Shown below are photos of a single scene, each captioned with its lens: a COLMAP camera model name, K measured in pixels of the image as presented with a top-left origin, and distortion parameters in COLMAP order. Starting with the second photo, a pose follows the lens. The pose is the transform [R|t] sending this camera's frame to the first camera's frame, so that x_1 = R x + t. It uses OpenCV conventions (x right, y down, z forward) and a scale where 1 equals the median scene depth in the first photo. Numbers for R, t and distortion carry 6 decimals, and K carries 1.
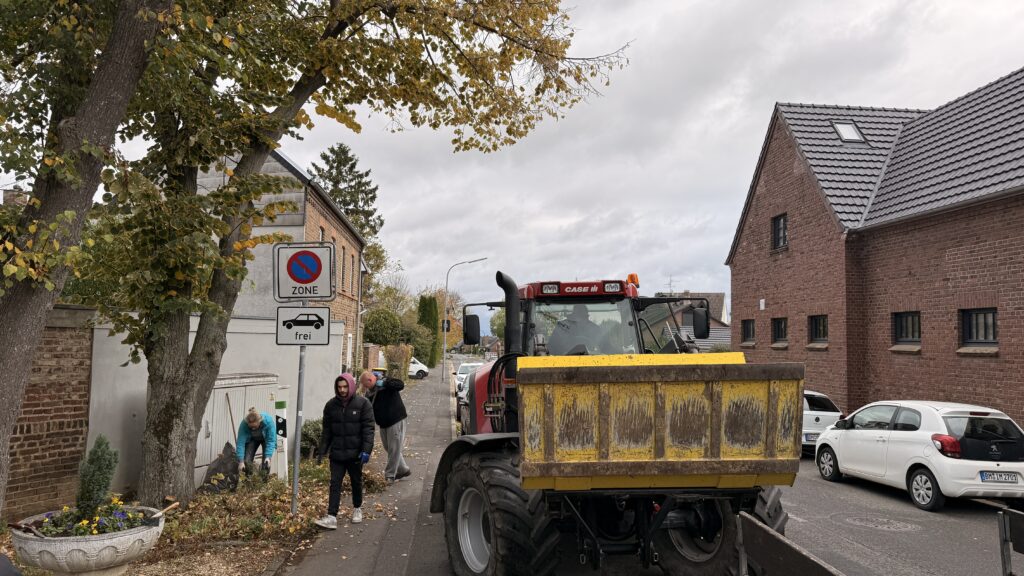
lens RADIAL K [[718.4, 0, 508.4], [0, 718.4, 292.3], [0, 0, 1]] dist [0.087025, -0.107846]
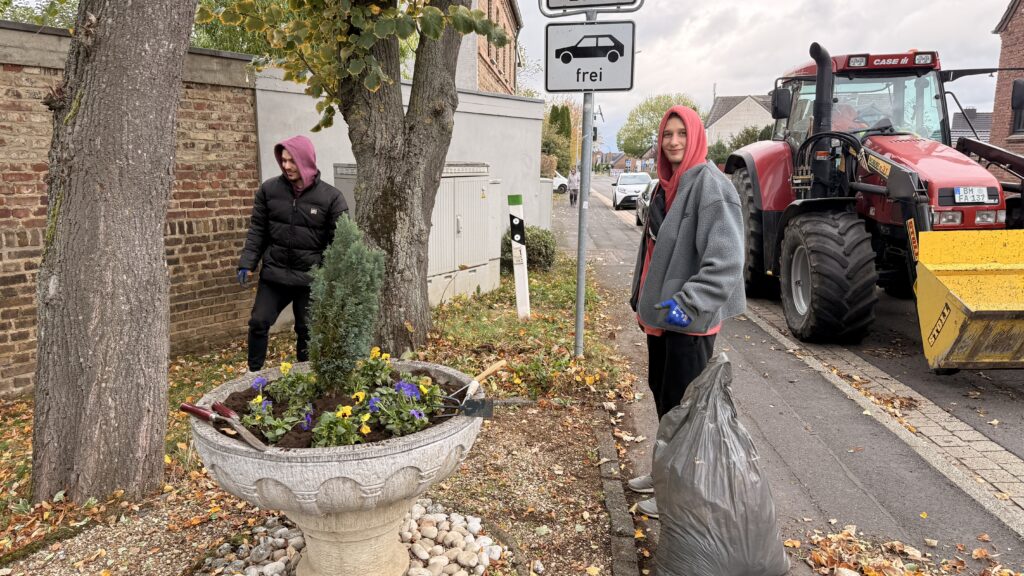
lens RADIAL K [[718.4, 0, 513.5], [0, 718.4, 294.6], [0, 0, 1]] dist [0.087025, -0.107846]
pose [[0.988450, 0.018428, -0.150422, -0.197466], [0.019815, 0.968342, 0.248840, 0.067101], [0.150245, -0.248946, 0.956793, 0.293377]]
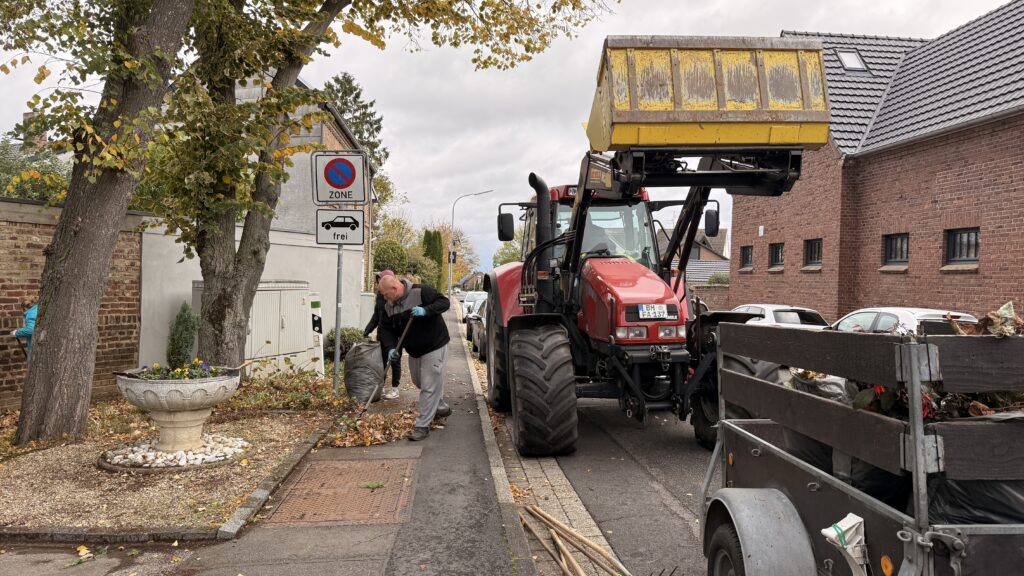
lens RADIAL K [[718.4, 0, 513.1], [0, 718.4, 290.2], [0, 0, 1]] dist [0.087025, -0.107846]
pose [[0.999972, 0.006521, 0.003741, -0.017736], [-0.006808, 0.996553, 0.082680, 0.038857], [-0.003189, -0.082703, 0.996569, -0.085724]]
